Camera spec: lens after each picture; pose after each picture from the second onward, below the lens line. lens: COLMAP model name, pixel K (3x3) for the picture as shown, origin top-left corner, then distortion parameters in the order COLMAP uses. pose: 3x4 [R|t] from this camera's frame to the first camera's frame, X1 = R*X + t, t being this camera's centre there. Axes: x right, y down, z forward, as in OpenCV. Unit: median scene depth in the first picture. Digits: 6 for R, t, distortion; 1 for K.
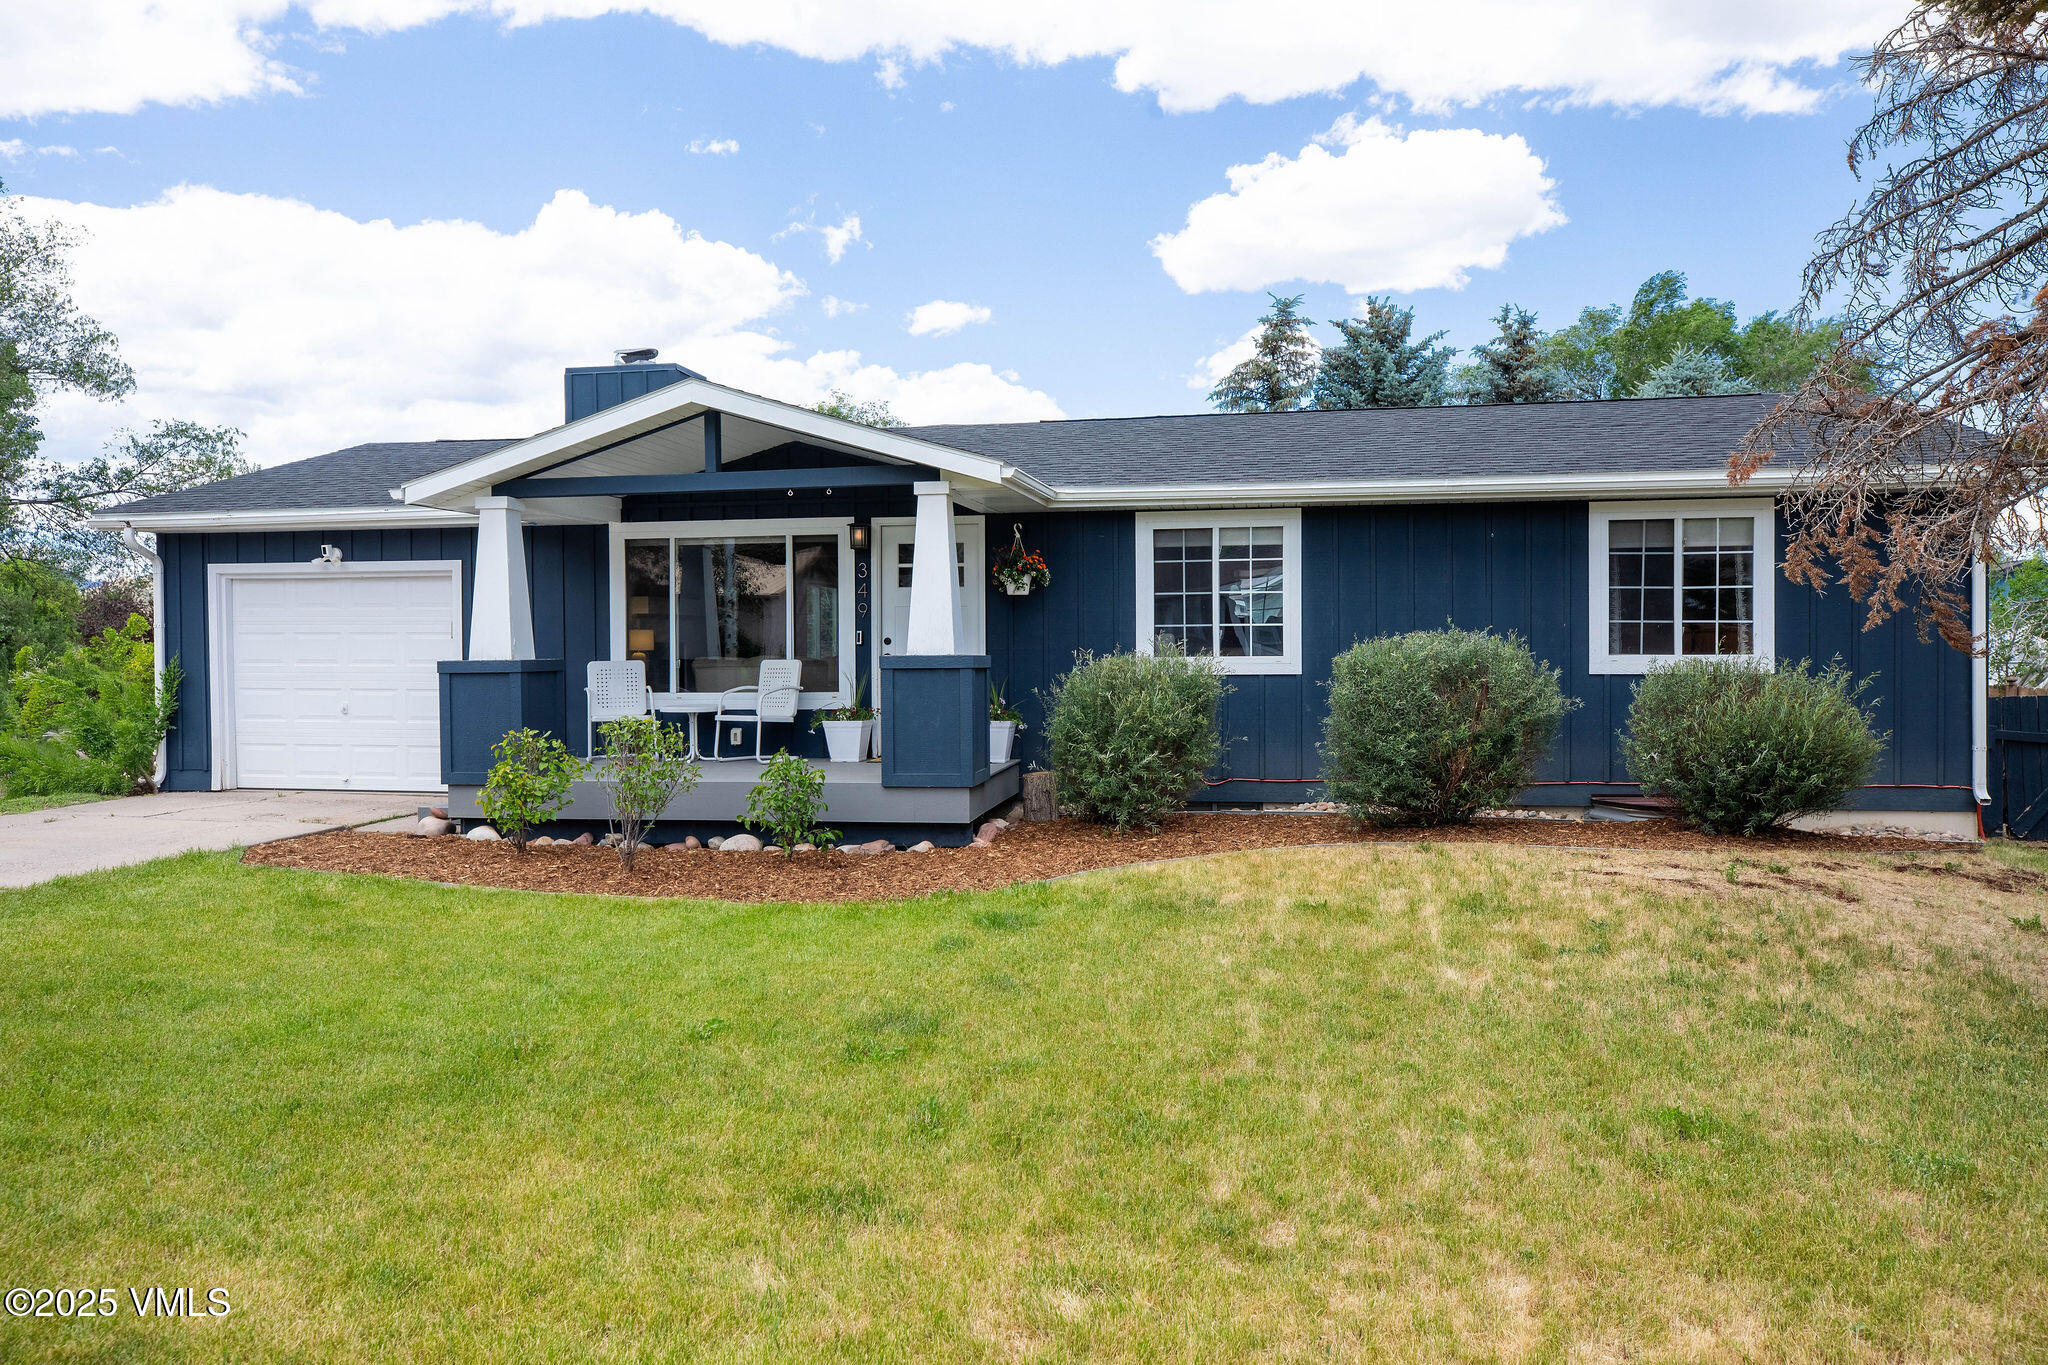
lens RADIAL K [[1493.4, 0, 1024.3], [0, 1493.4, 634.5], [0, 0, 1]] dist [0.043050, -0.190179]
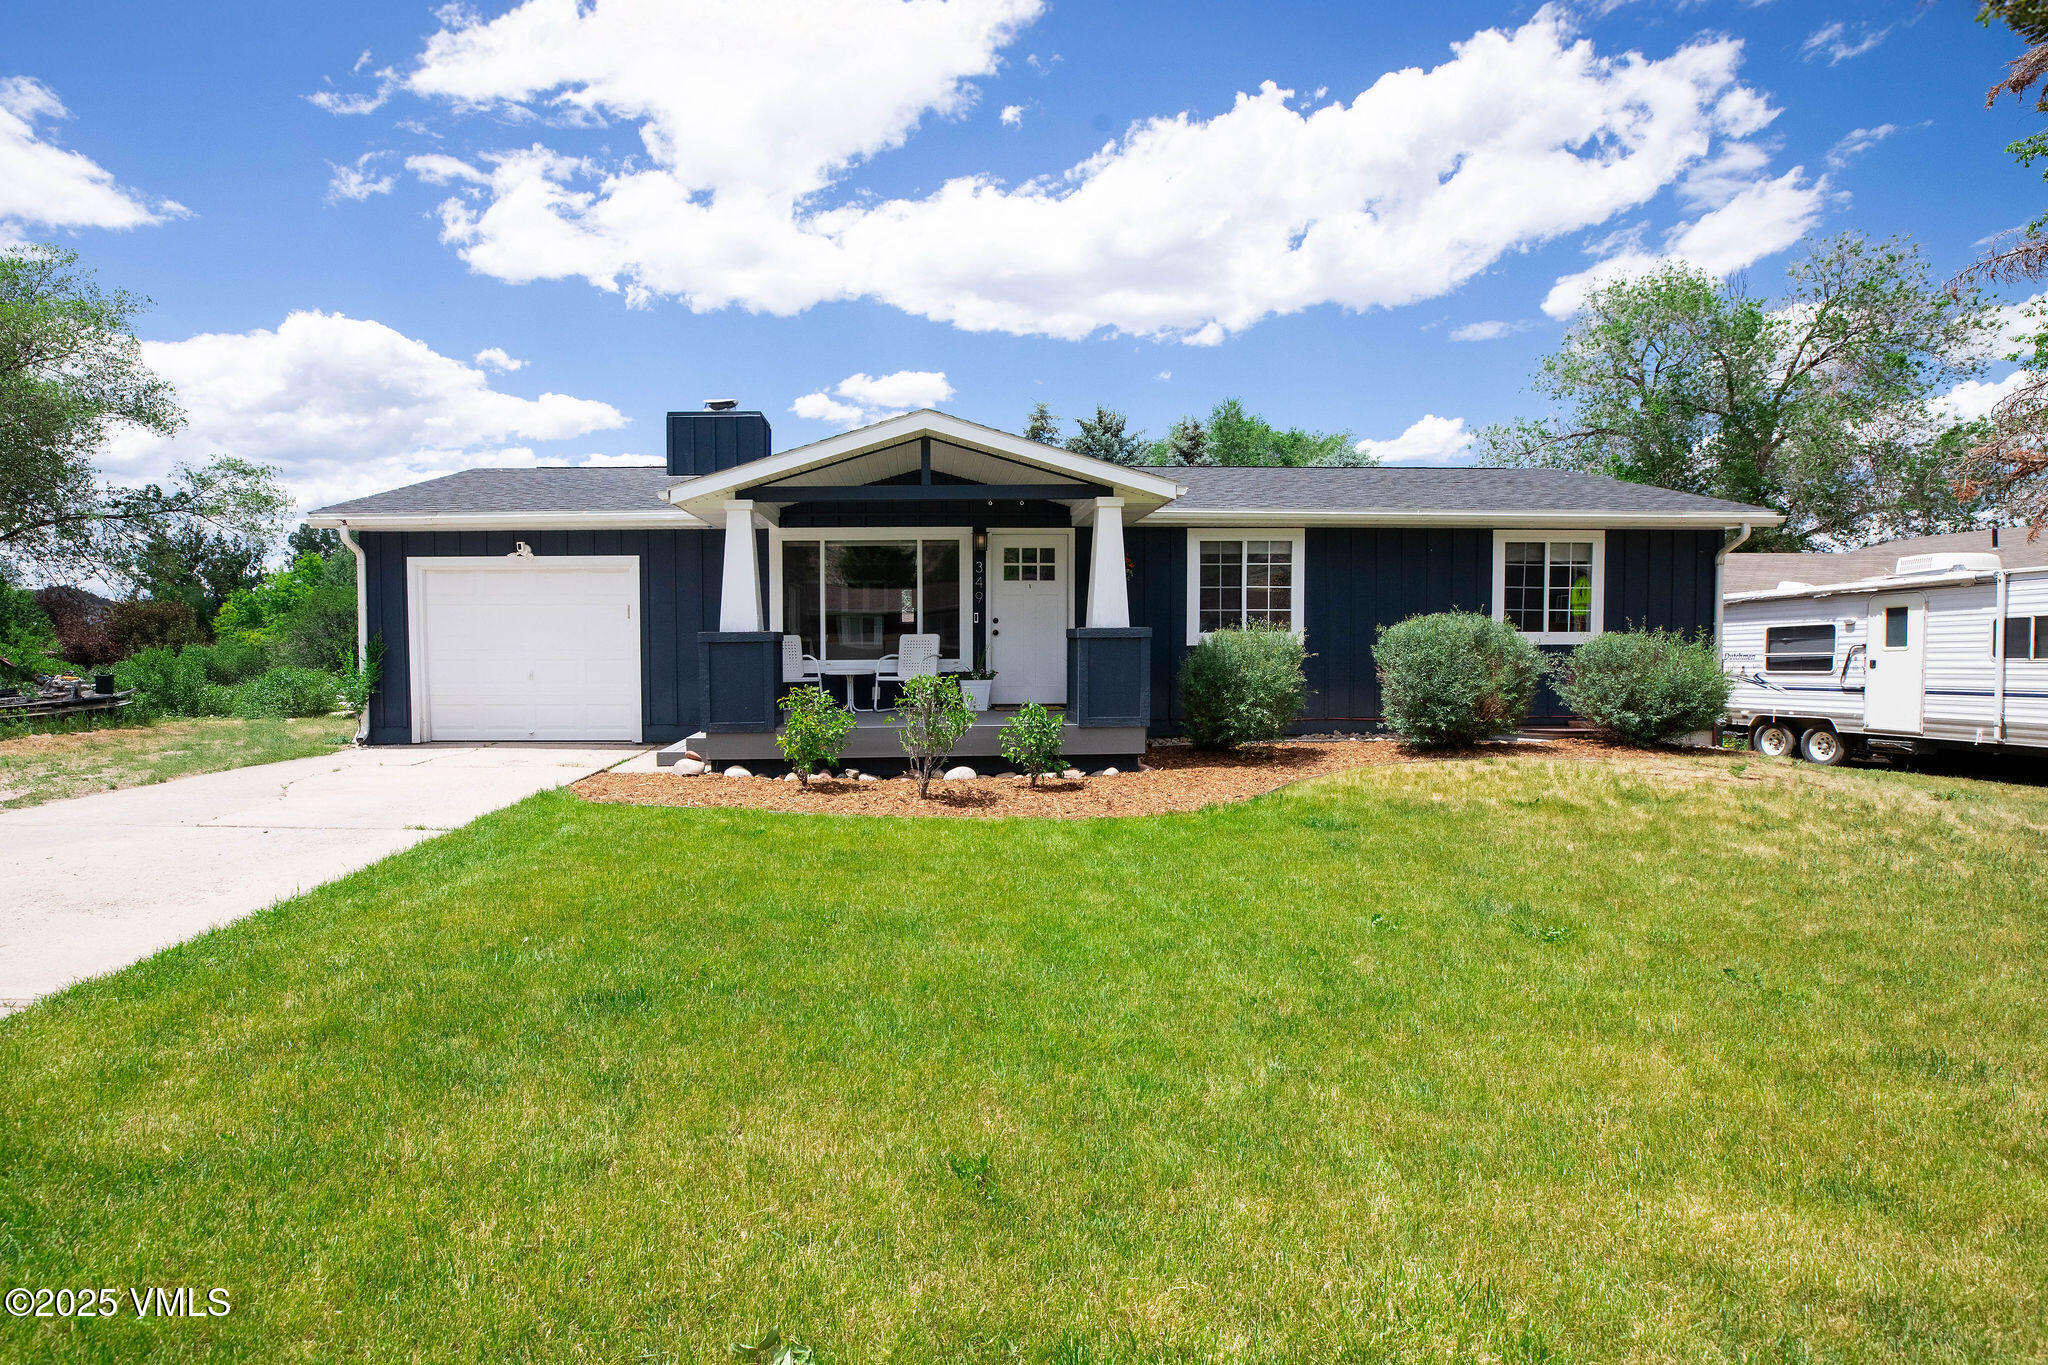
lens RADIAL K [[932.6, 0, 1024.0], [0, 932.6, 682.5], [0, 0, 1]] dist [-0.040320, 0.000213]
pose [[0.974369, -0.011824, 0.224643, -0.255024], [-0.003376, 0.997737, 0.067158, 0.003378], [-0.224929, -0.066196, 0.972124, 0.175031]]
